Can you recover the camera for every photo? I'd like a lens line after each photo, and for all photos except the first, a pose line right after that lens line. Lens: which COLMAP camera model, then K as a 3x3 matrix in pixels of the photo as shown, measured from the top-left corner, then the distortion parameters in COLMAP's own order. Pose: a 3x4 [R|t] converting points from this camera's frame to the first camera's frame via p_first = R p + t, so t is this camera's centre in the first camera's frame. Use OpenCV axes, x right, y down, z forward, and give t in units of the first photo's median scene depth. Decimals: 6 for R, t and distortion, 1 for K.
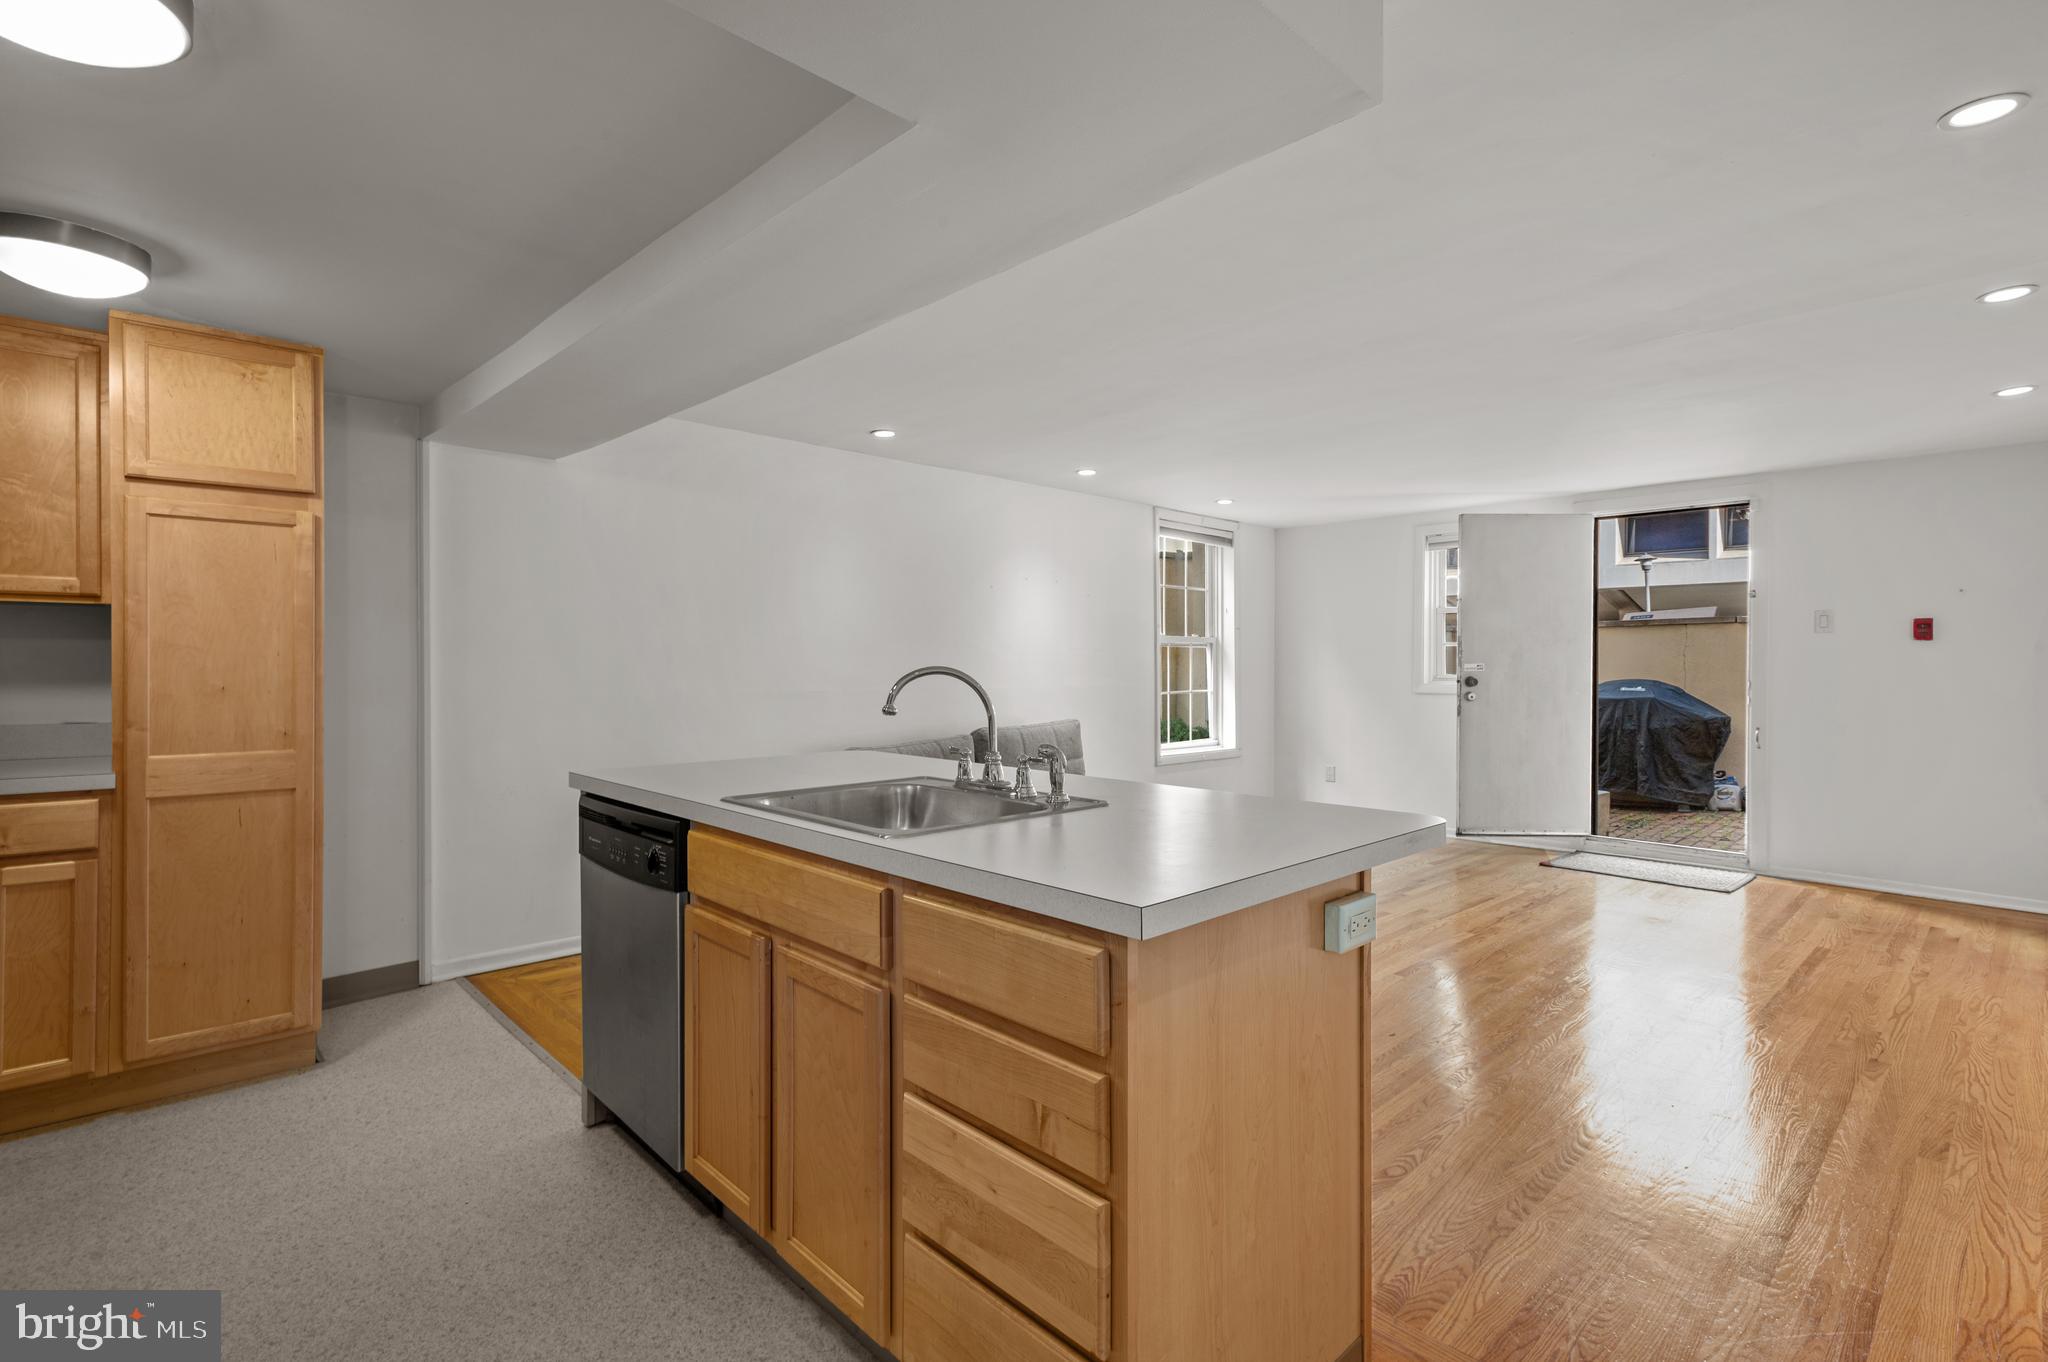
lens RADIAL K [[957.1, 0, 1004.1], [0, 957.1, 707.2], [0, 0, 1]] dist [0.005818, -0.000294]
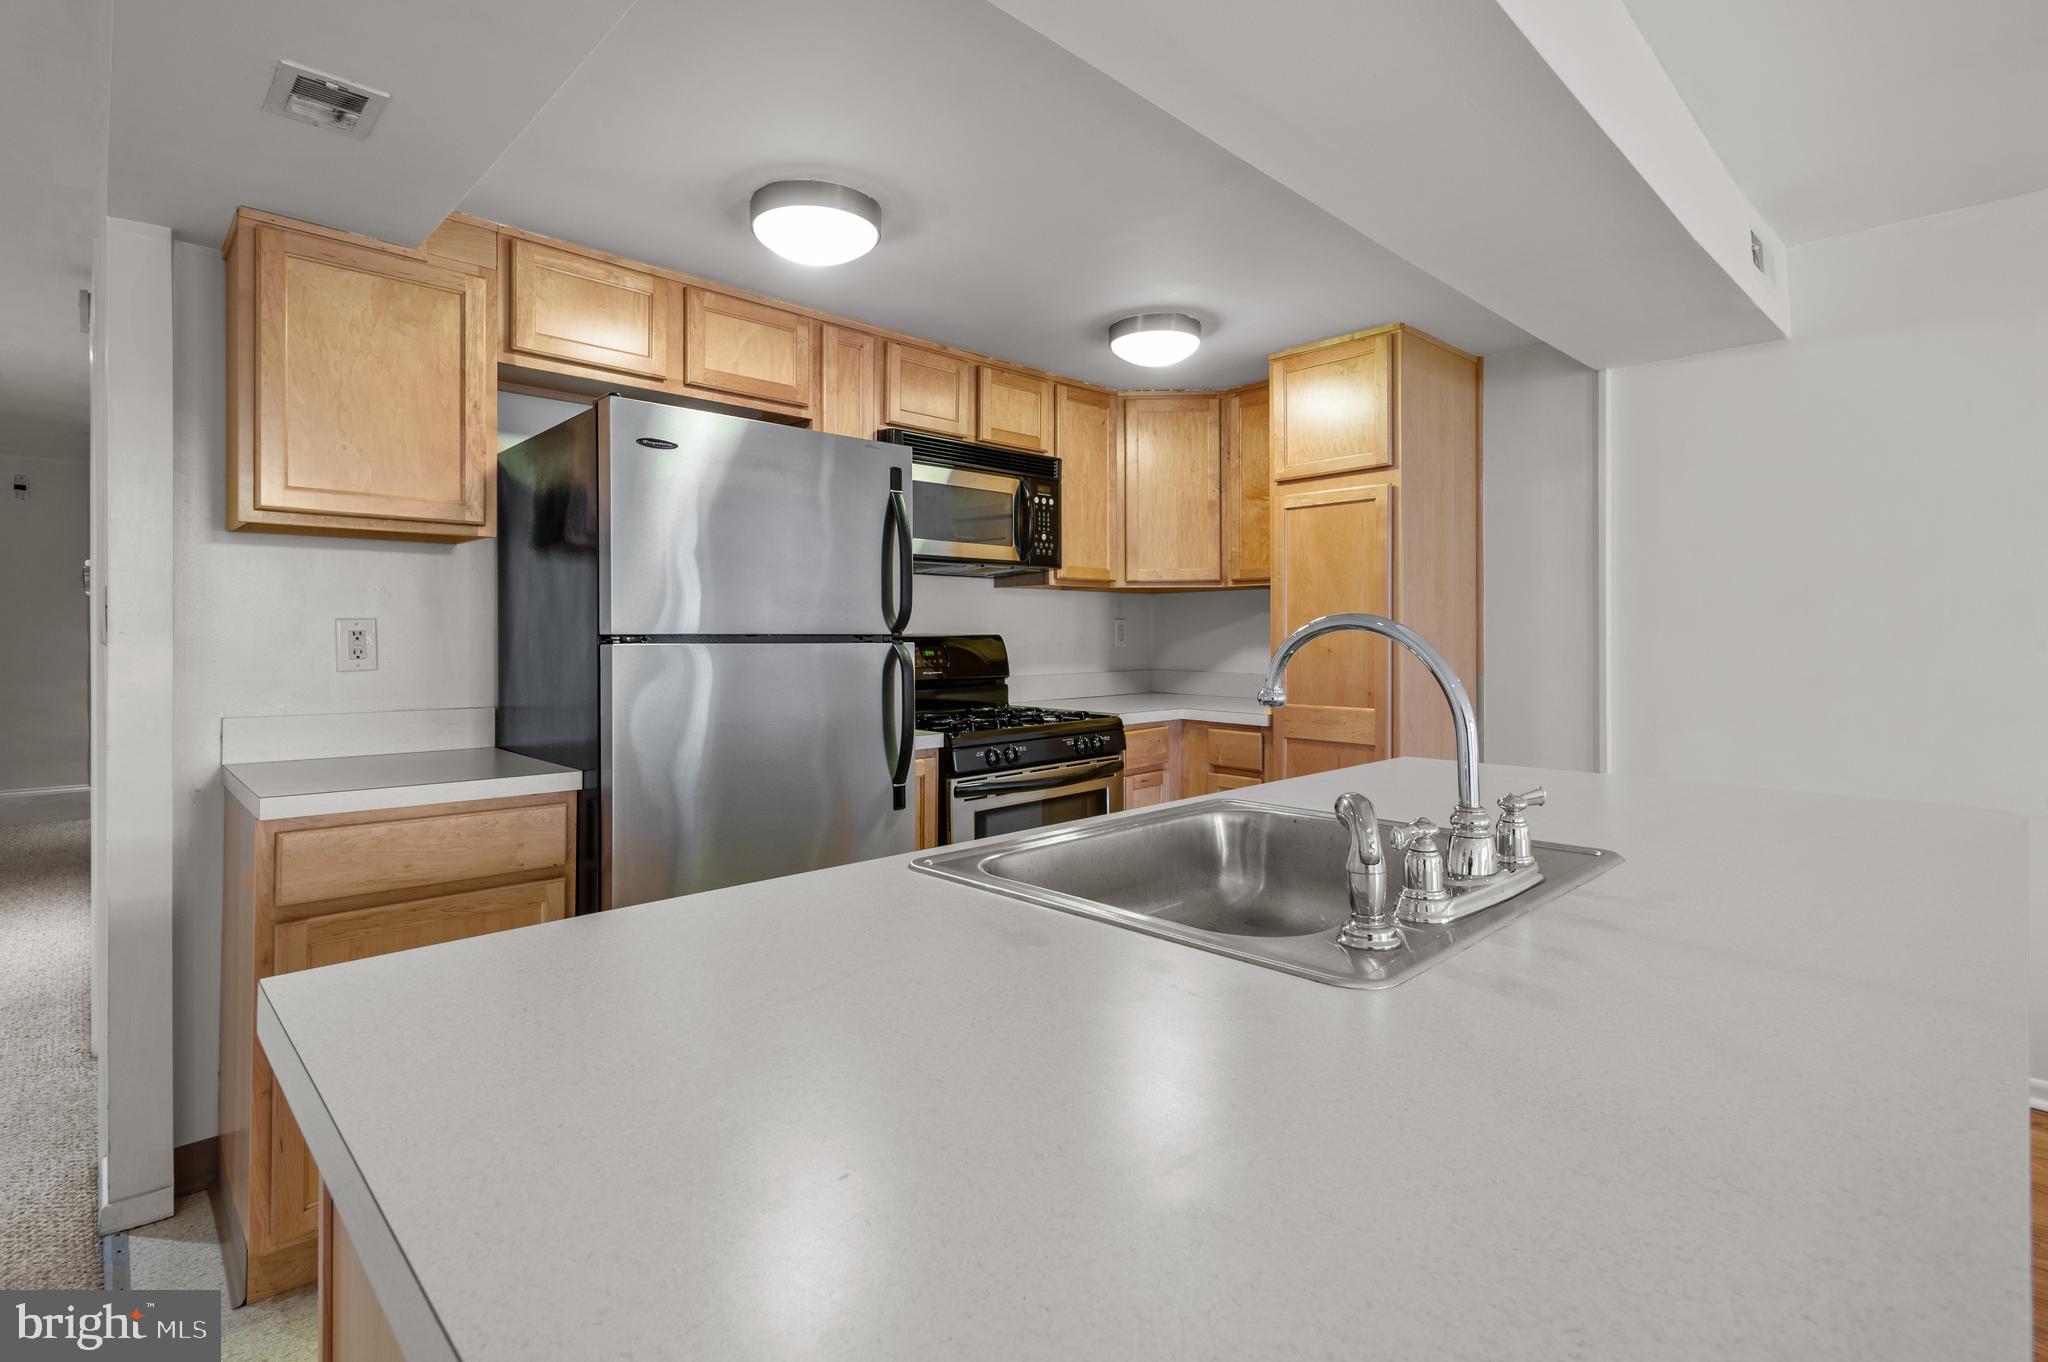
lens RADIAL K [[981.0, 0, 1022.8], [0, 981.0, 620.5], [0, 0, 1]] dist [0.002310, 0.000211]
pose [[0.021207, -0.014688, -0.999667, 0.186128], [-0.036113, 0.999228, -0.015448, -0.012342], [0.999123, 0.036429, 0.020660, 0.320422]]
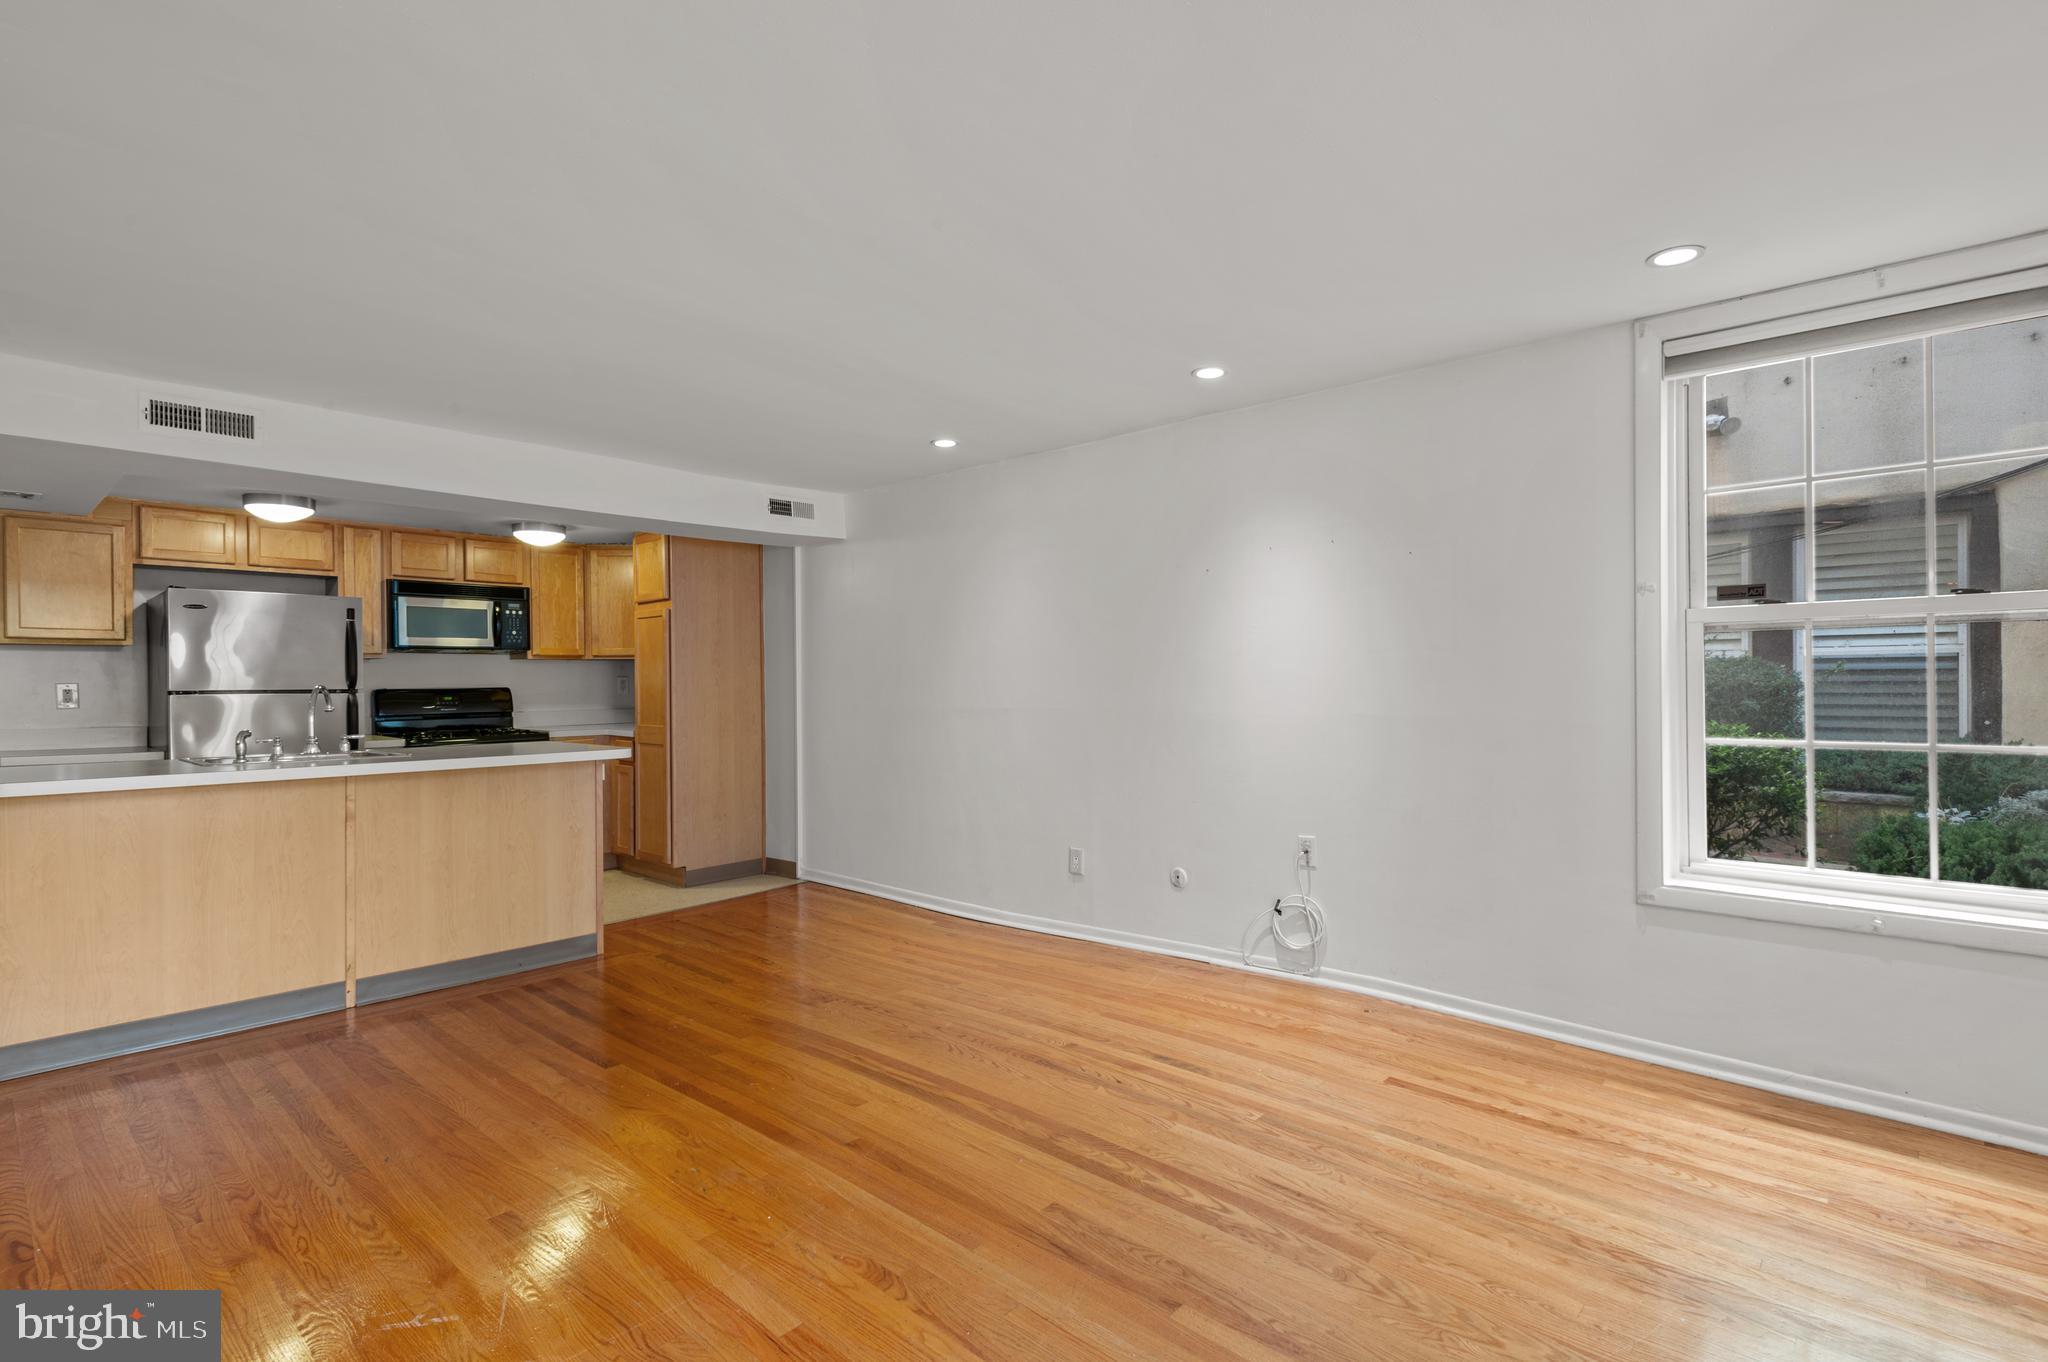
lens RADIAL K [[970.4, 0, 1024.0], [0, 970.4, 681.0], [0, 0, 1]] dist [0.001559, -0.000376]
pose [[0.083012, 0.001168, -0.996548, 0.739034], [-0.032188, 0.999481, -0.001510, -0.039506], [0.996029, 0.032203, 0.083007, 0.863547]]
